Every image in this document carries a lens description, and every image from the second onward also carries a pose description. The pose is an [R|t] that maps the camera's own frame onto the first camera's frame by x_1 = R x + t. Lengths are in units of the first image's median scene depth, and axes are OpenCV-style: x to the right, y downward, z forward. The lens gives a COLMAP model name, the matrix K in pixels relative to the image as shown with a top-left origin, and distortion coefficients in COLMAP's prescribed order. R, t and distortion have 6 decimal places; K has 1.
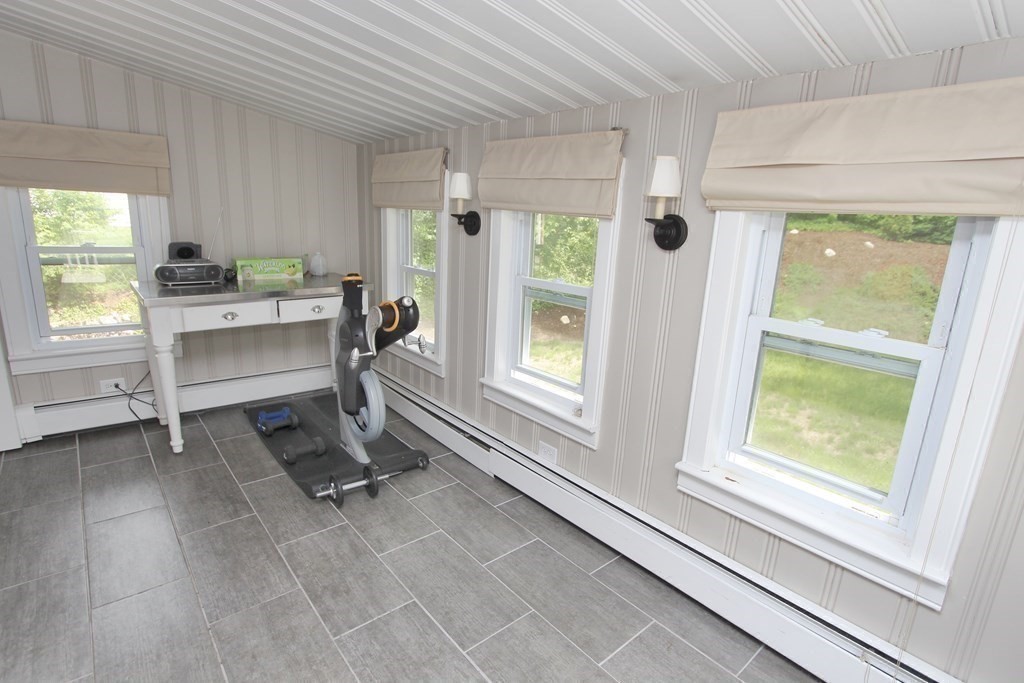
lens RADIAL K [[510.6, 0, 511.5], [0, 510.6, 352.6], [0, 0, 1]] dist [-0.020385, -0.000180]
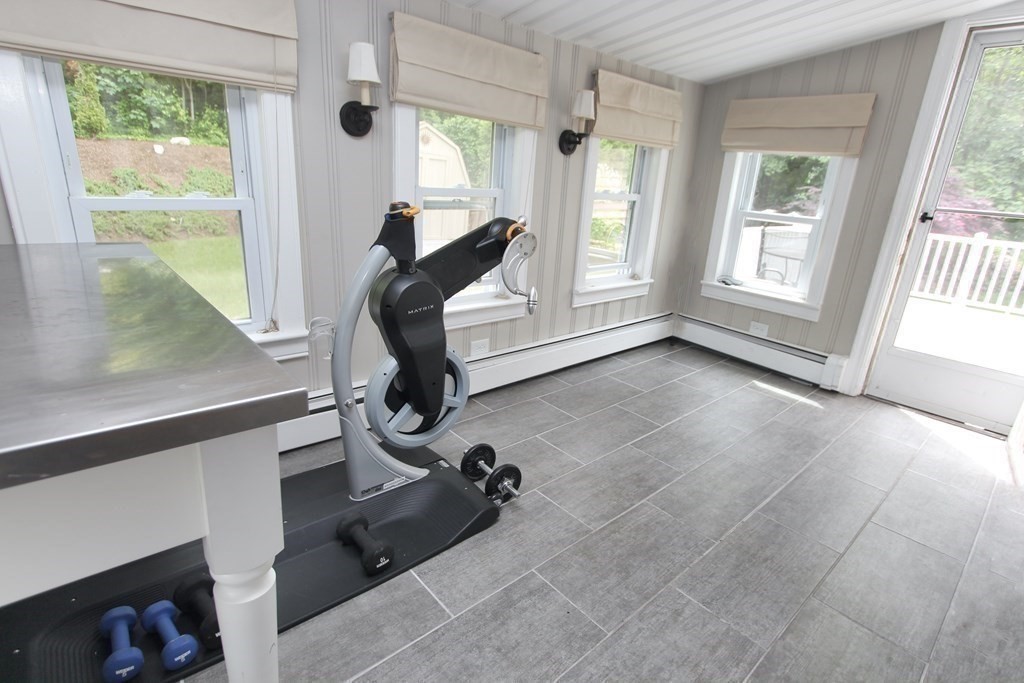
lens RADIAL K [[510.6, 0, 511.5], [0, 510.6, 352.6], [0, 0, 1]] dist [-0.020385, -0.000180]
pose [[-0.016397, -0.387322, 0.921799, -1.274325], [0.188115, 0.904264, 0.383301, -0.275712], [-0.982010, 0.179689, 0.058033, 1.158868]]
